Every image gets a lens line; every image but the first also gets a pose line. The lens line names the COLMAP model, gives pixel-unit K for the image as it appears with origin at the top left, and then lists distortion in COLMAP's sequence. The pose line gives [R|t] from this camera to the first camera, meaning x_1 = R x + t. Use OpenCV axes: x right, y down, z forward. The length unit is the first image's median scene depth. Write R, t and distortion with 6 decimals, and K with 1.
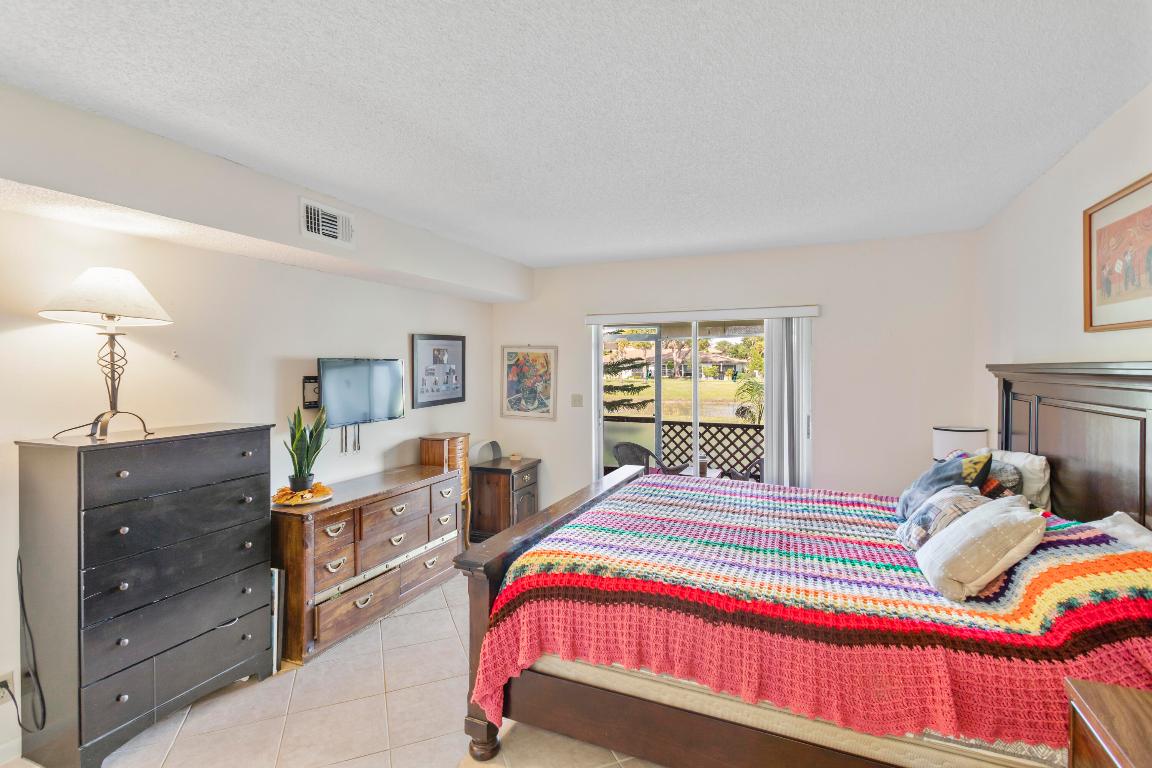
lens RADIAL K [[541.8, 0, 574.7], [0, 541.8, 387.8], [0, 0, 1]] dist [0.075196, -0.039355]
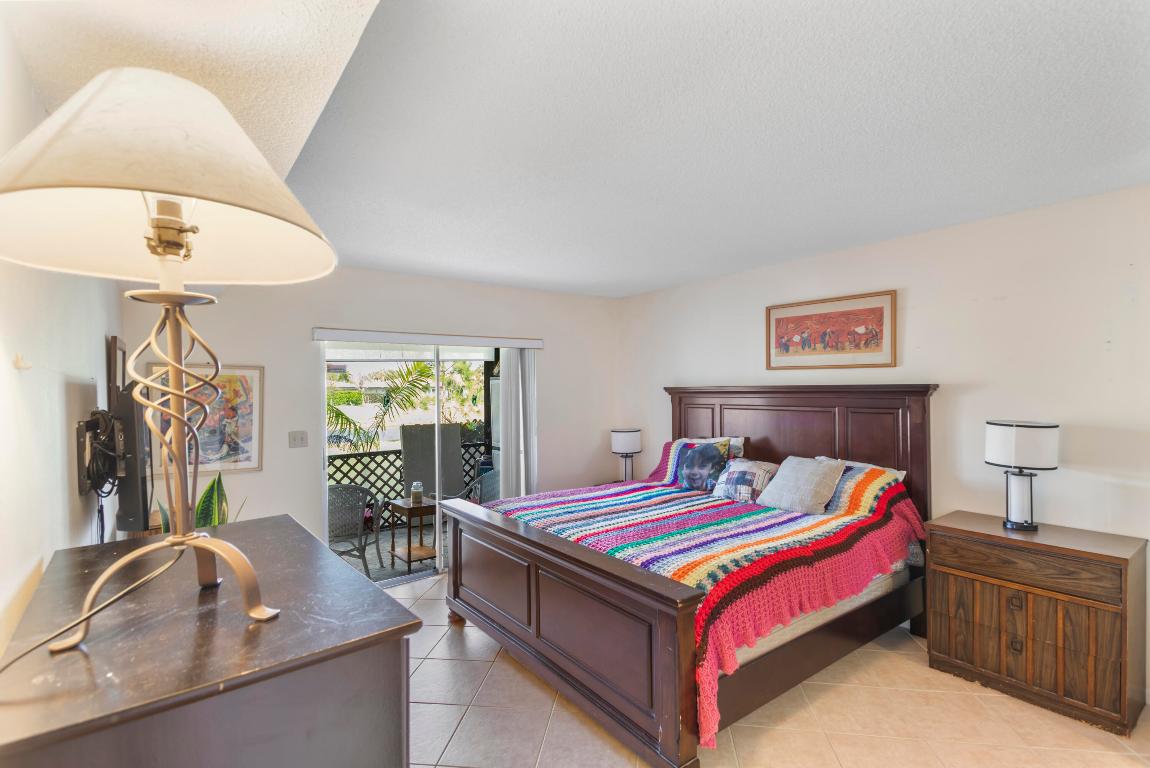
lens RADIAL K [[540.8, 0, 573.7], [0, 540.8, 387.8], [0, 0, 1]] dist [0.075196, -0.039355]
pose [[0.490220, -0.007580, 0.871566, -0.745828], [0.047416, 0.998713, -0.017984, -0.024168], [-0.870308, 0.050142, 0.489949, 0.461588]]
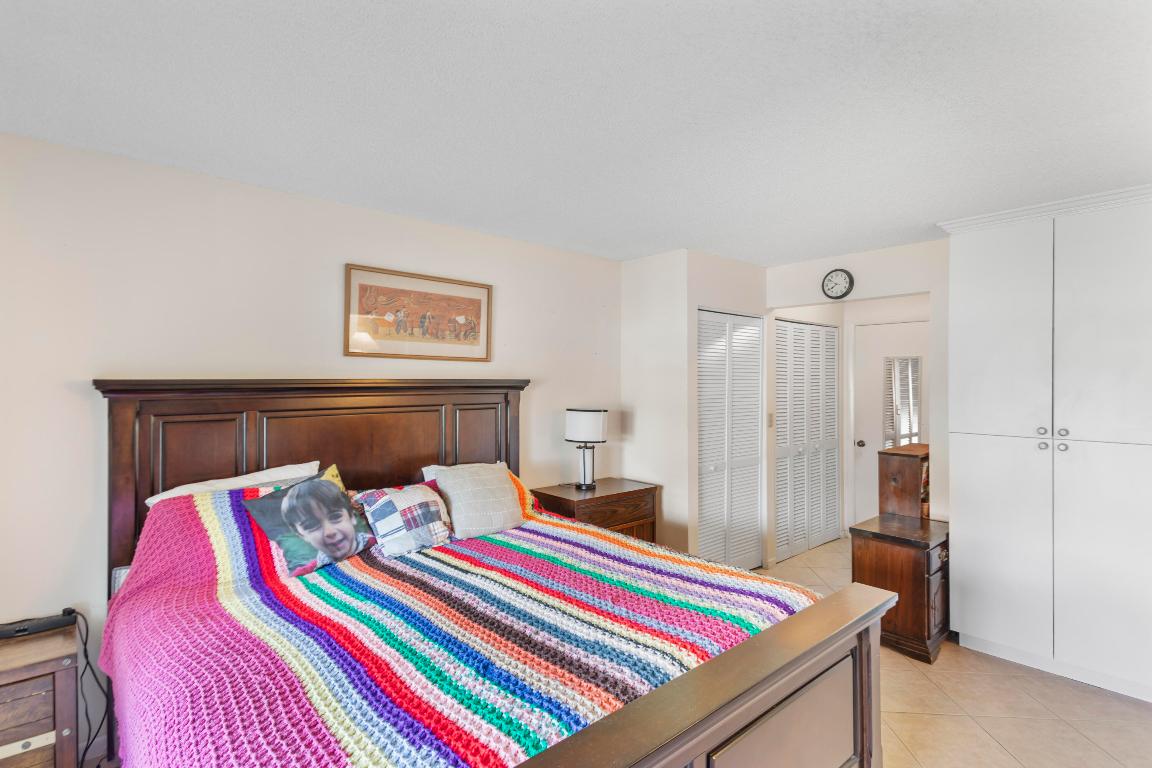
lens RADIAL K [[541.8, 0, 574.7], [0, 541.8, 387.8], [0, 0, 1]] dist [0.075196, -0.039355]
pose [[-0.896748, 0.002720, 0.442534, -0.102998], [0.024733, 0.998726, 0.043981, -0.047358], [-0.441851, 0.050385, -0.895673, 1.343595]]
